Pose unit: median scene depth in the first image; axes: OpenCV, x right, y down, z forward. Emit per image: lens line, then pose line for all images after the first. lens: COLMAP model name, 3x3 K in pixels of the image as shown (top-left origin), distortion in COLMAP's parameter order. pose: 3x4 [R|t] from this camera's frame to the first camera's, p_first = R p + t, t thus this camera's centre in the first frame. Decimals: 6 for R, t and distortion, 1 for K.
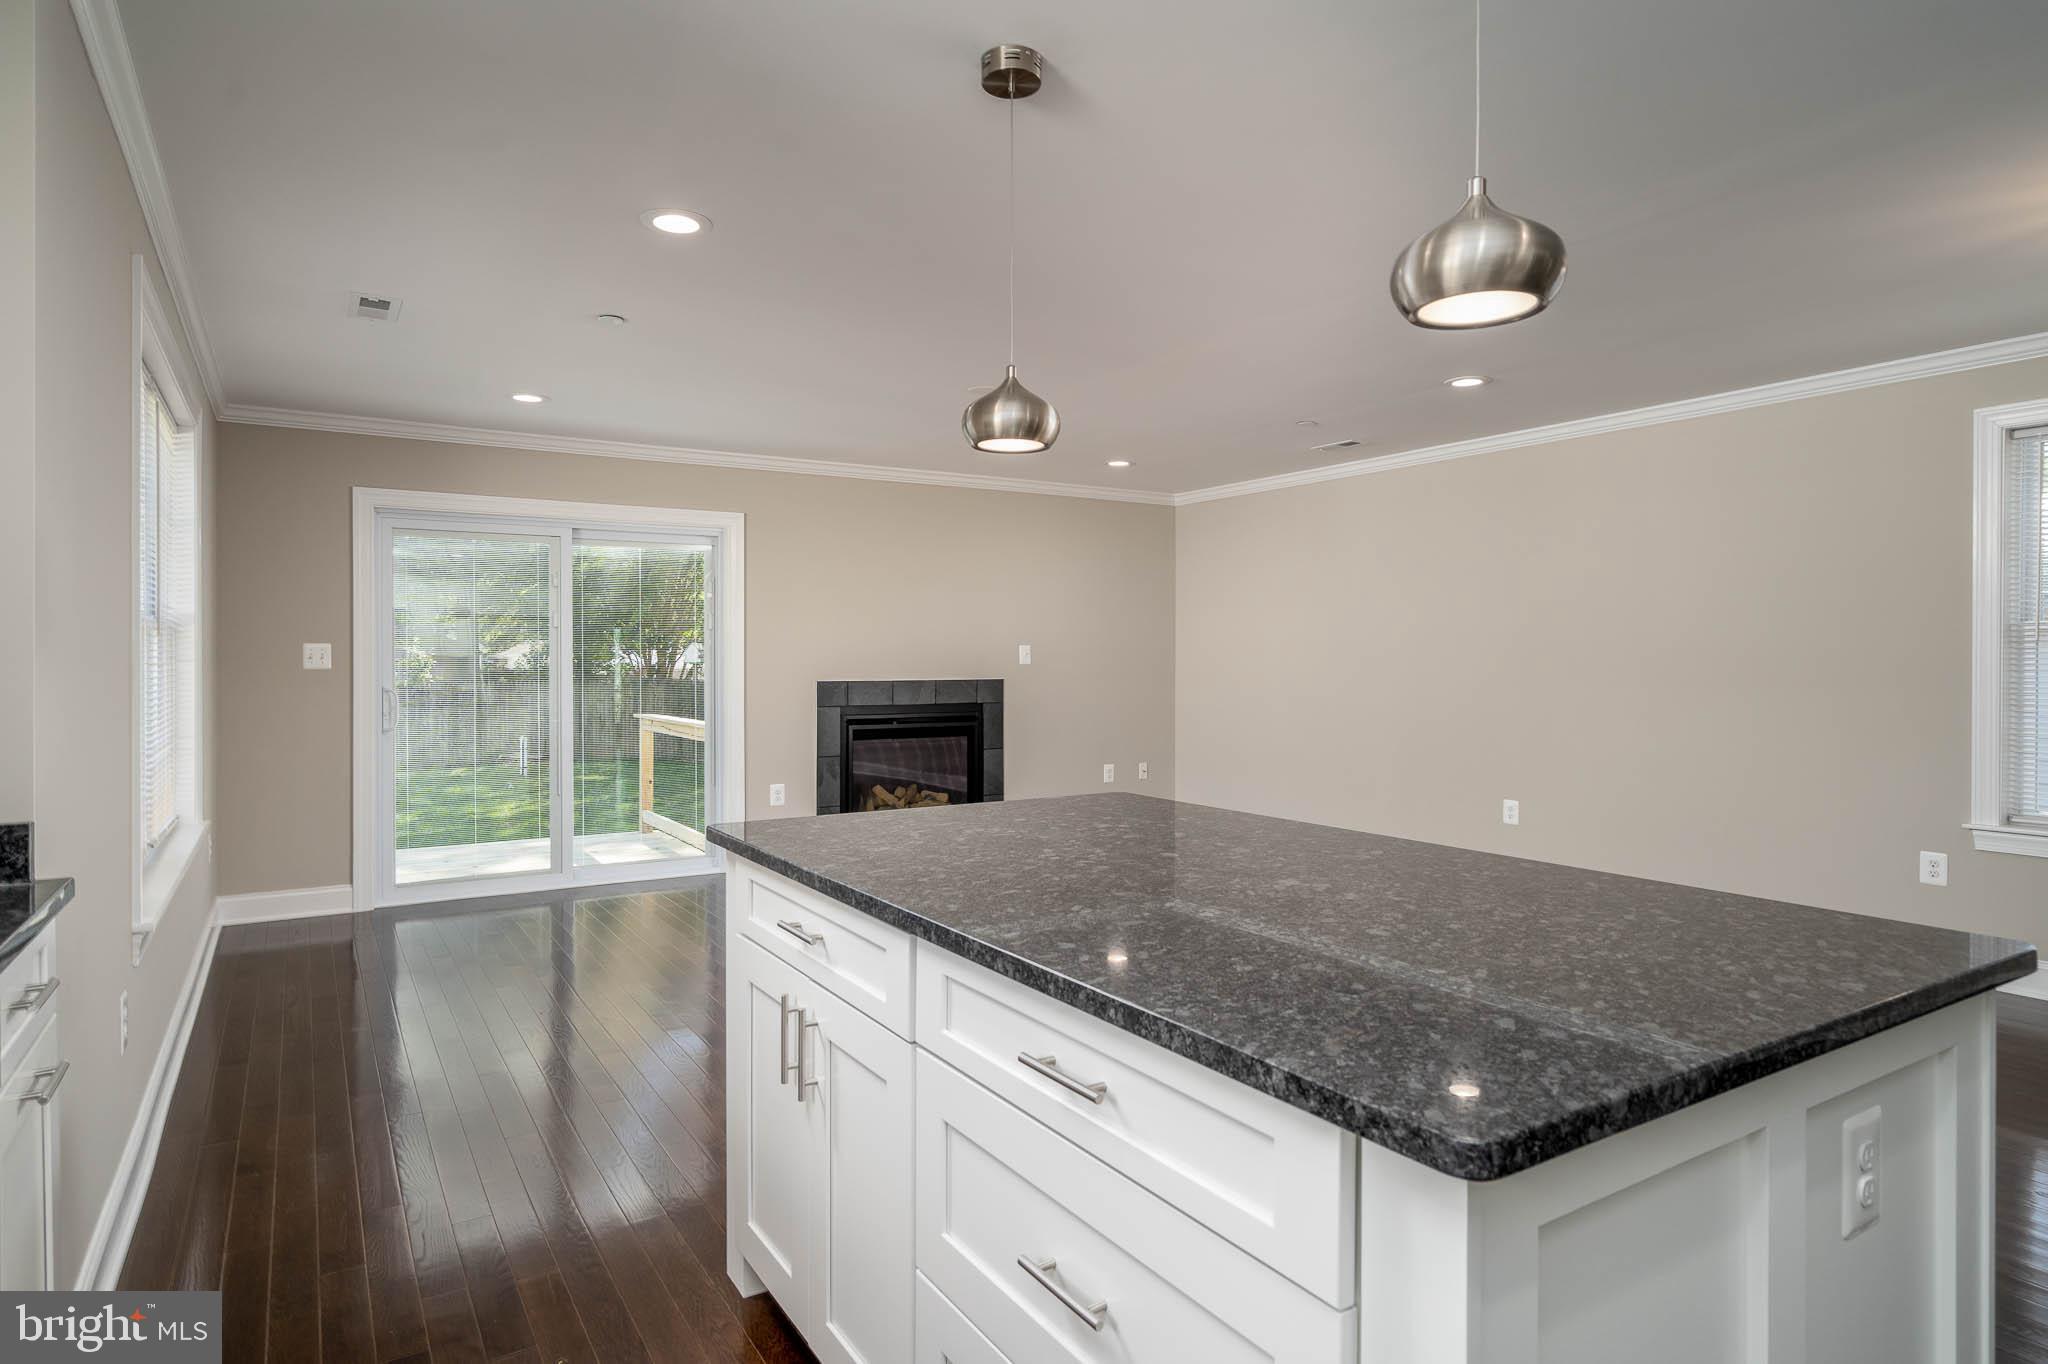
lens RADIAL K [[1140.2, 0, 1019.0], [0, 1140.2, 668.7], [0, 0, 1]] dist [-0.013388, 0.000255]
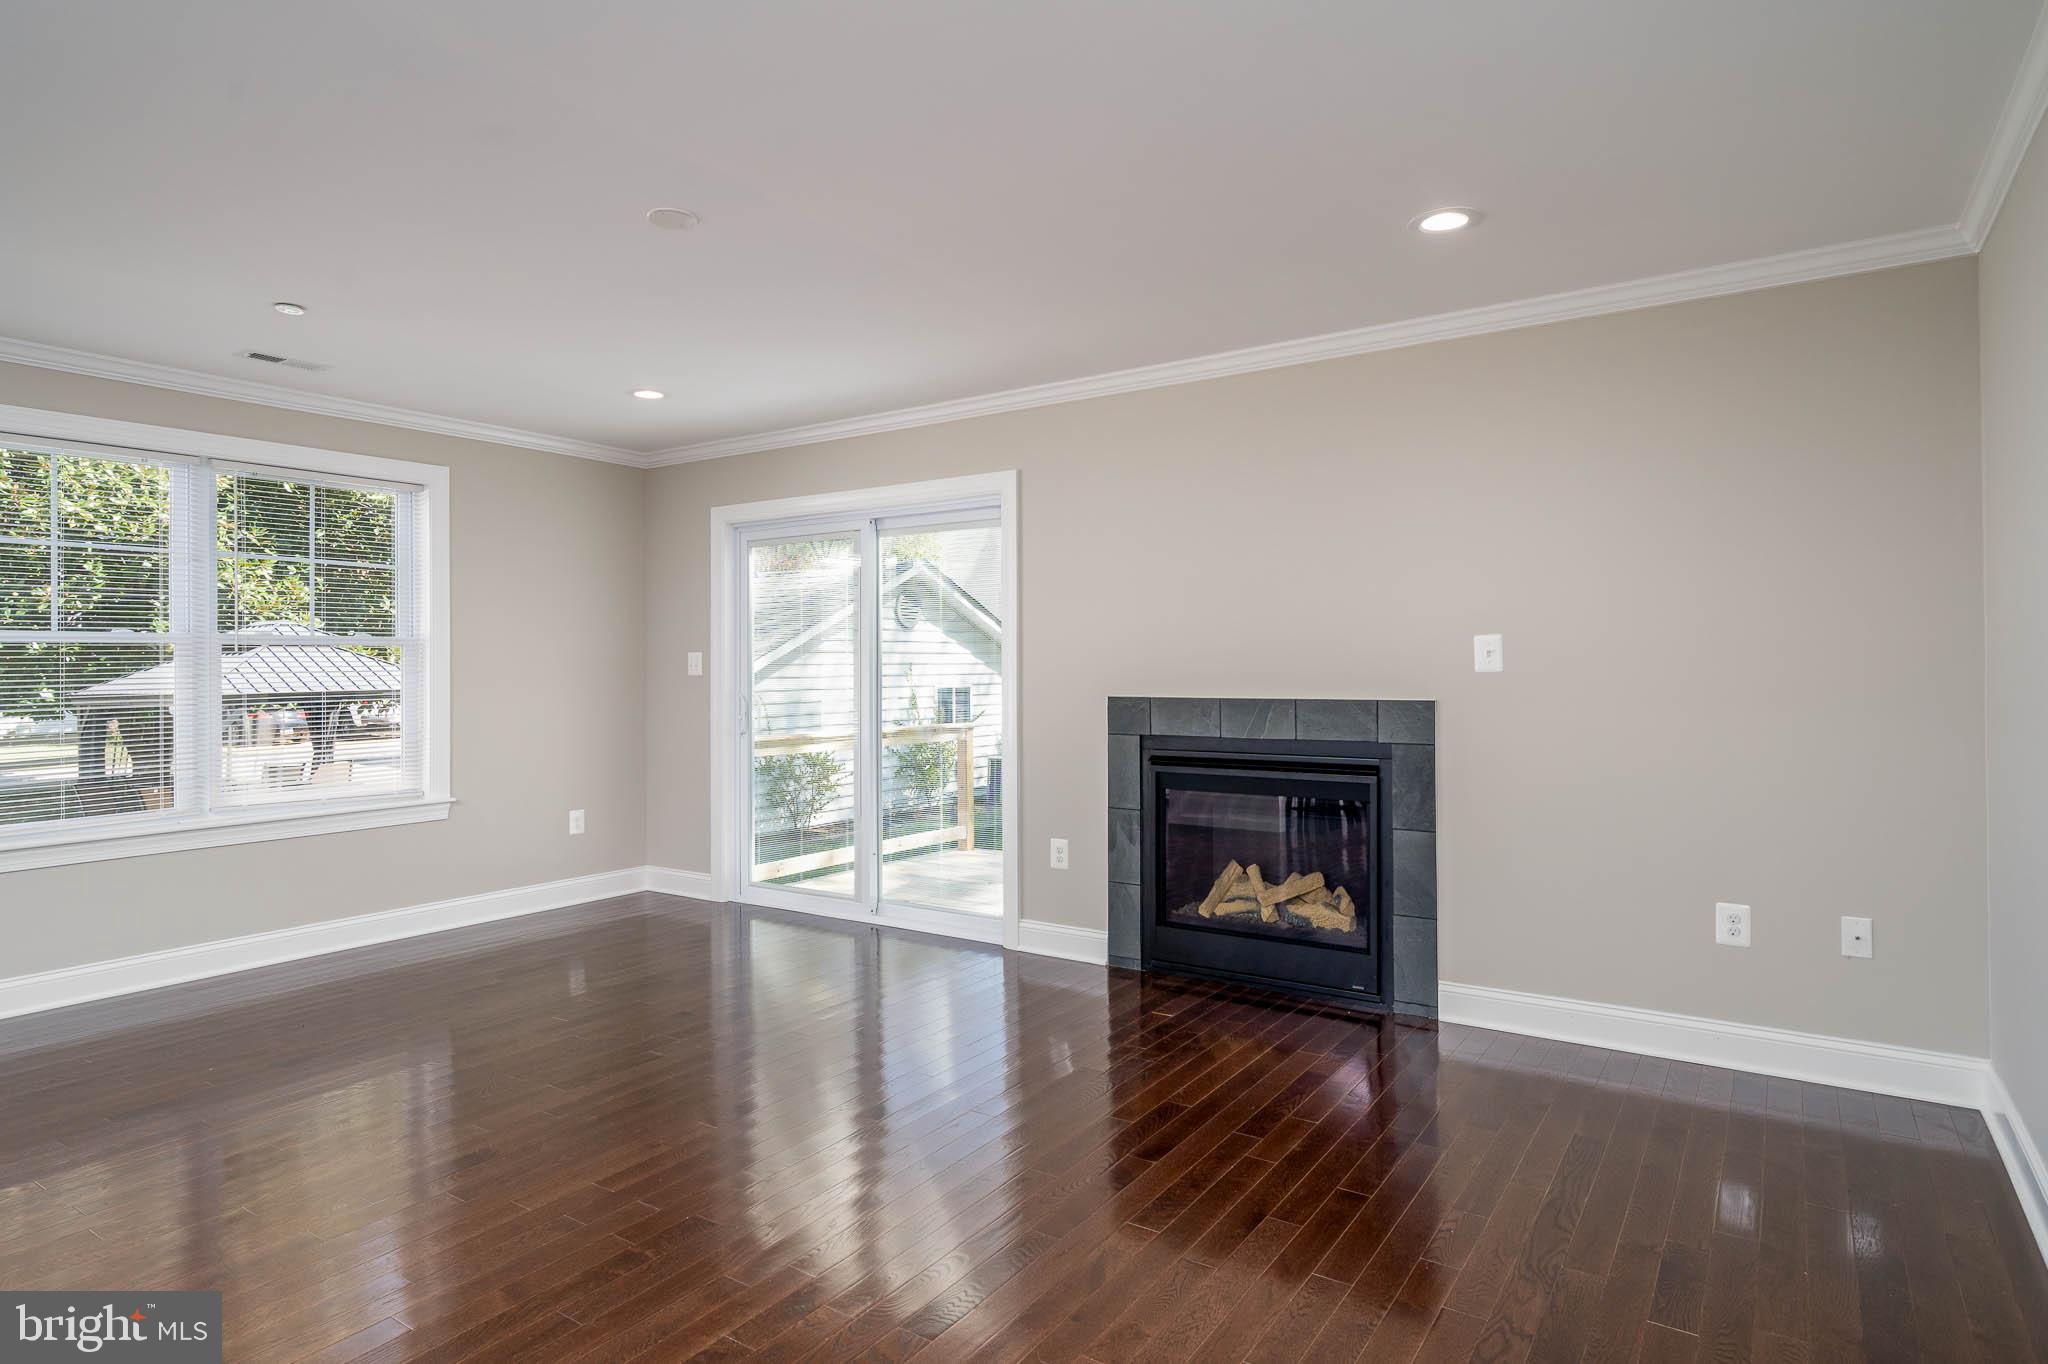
lens RADIAL K [[1140.6, 0, 1020.0], [0, 1140.6, 658.1], [0, 0, 1]] dist [-0.001028, 0.000759]
pose [[0.399307, -0.006204, -0.916796, 0.423679], [0.000943, 0.999979, -0.006356, -0.007667], [0.916817, 0.001674, 0.399304, 0.667823]]
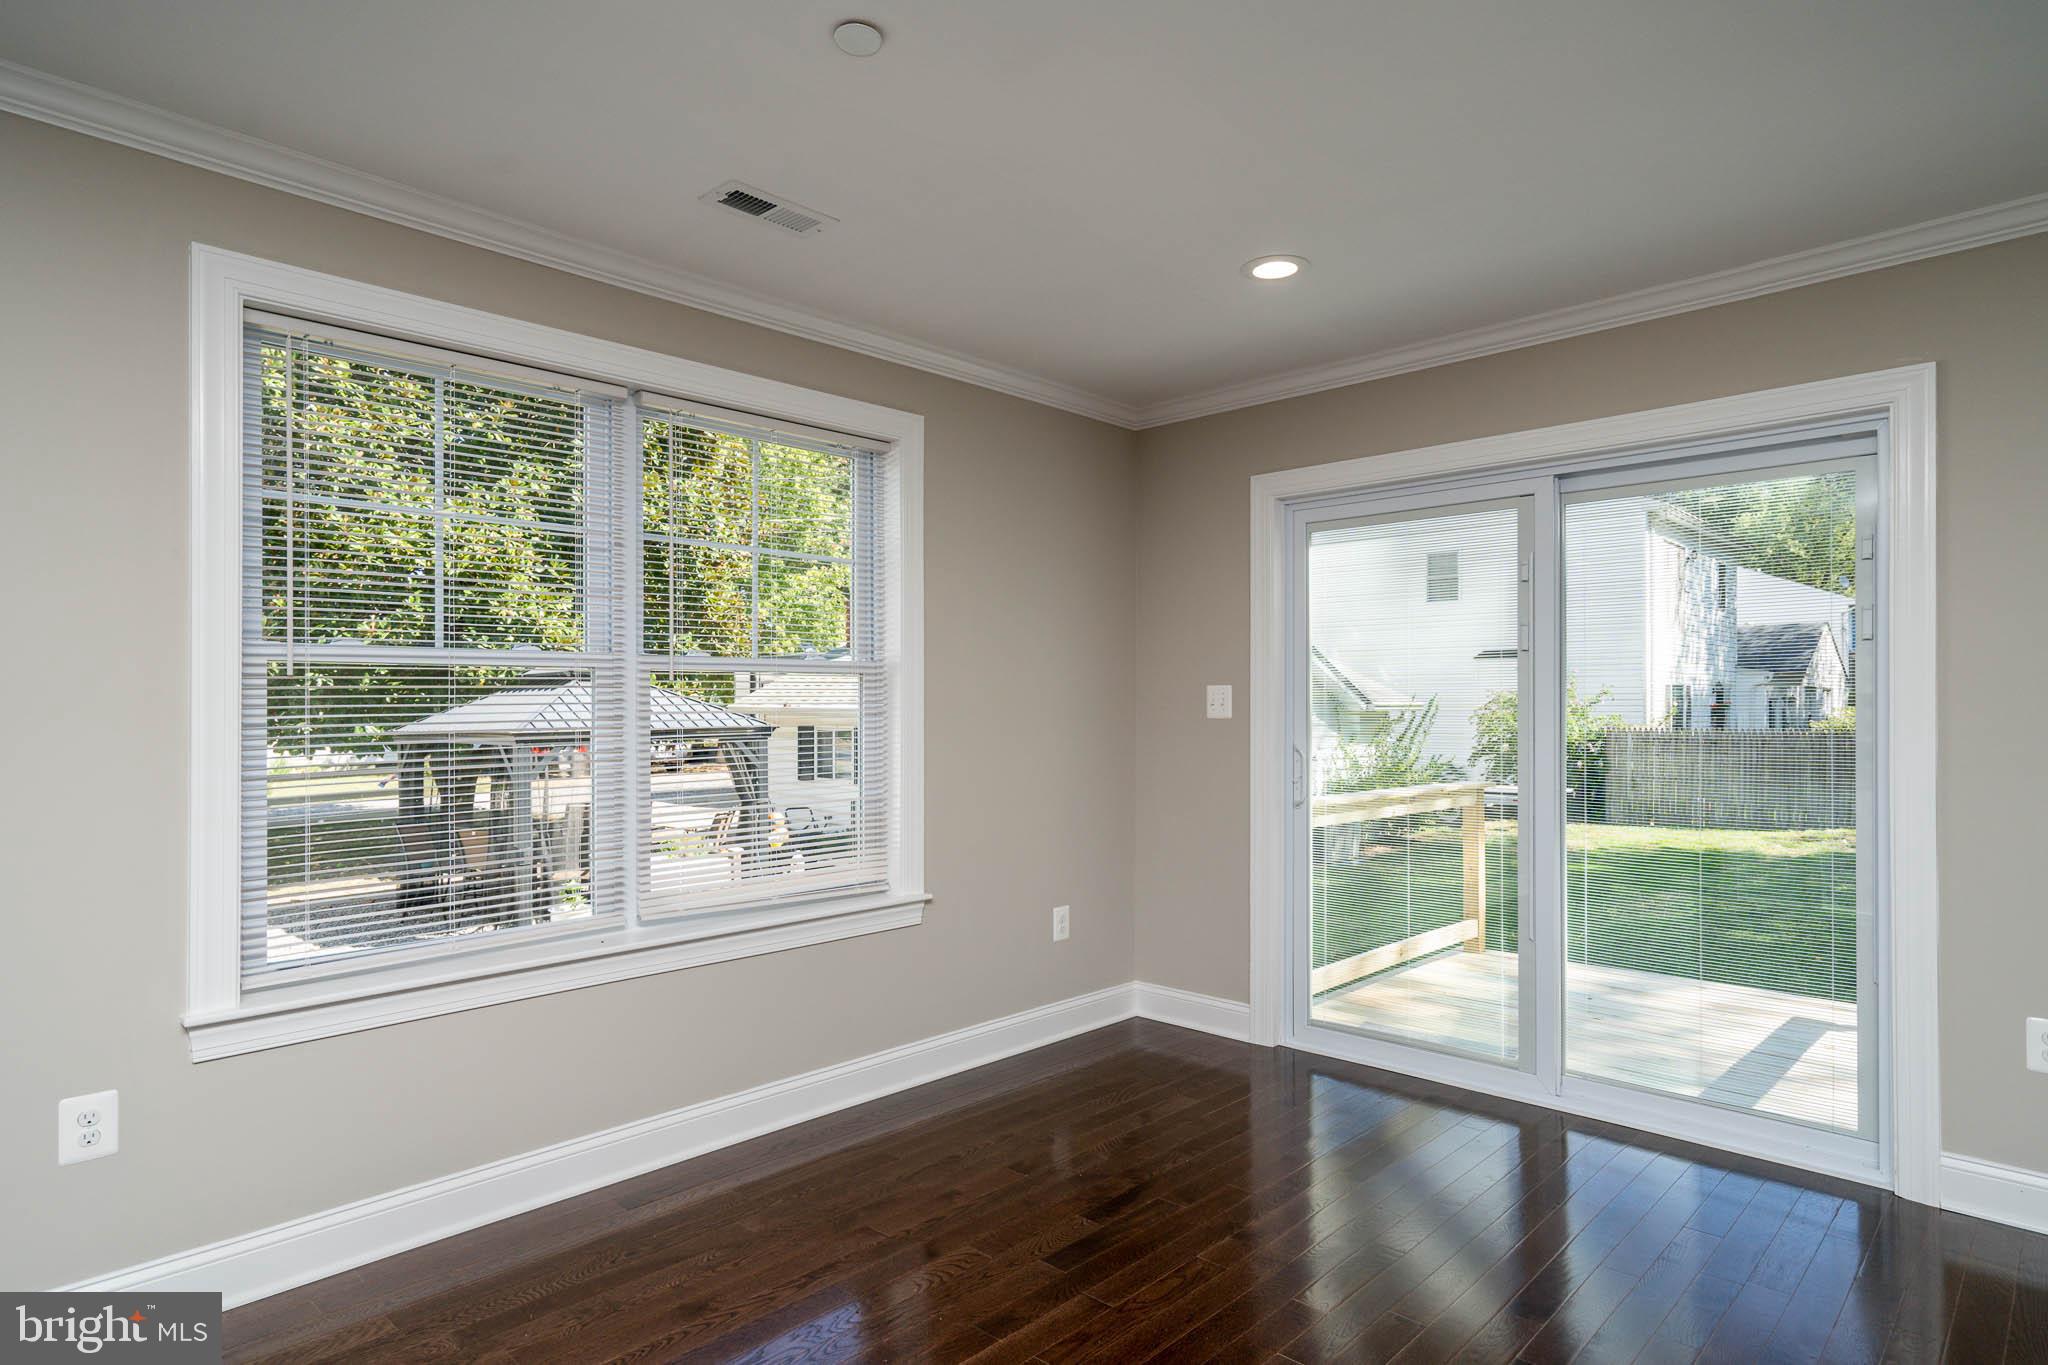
lens RADIAL K [[1127.0, 0, 1016.5], [0, 1127.0, 698.7], [0, 0, 1]] dist [-0.000255, 0.000357]
pose [[0.231930, -0.003337, -0.972727, 0.082566], [-0.002392, 0.999989, -0.004001, -0.007805], [0.972730, 0.003255, 0.231919, 0.540277]]
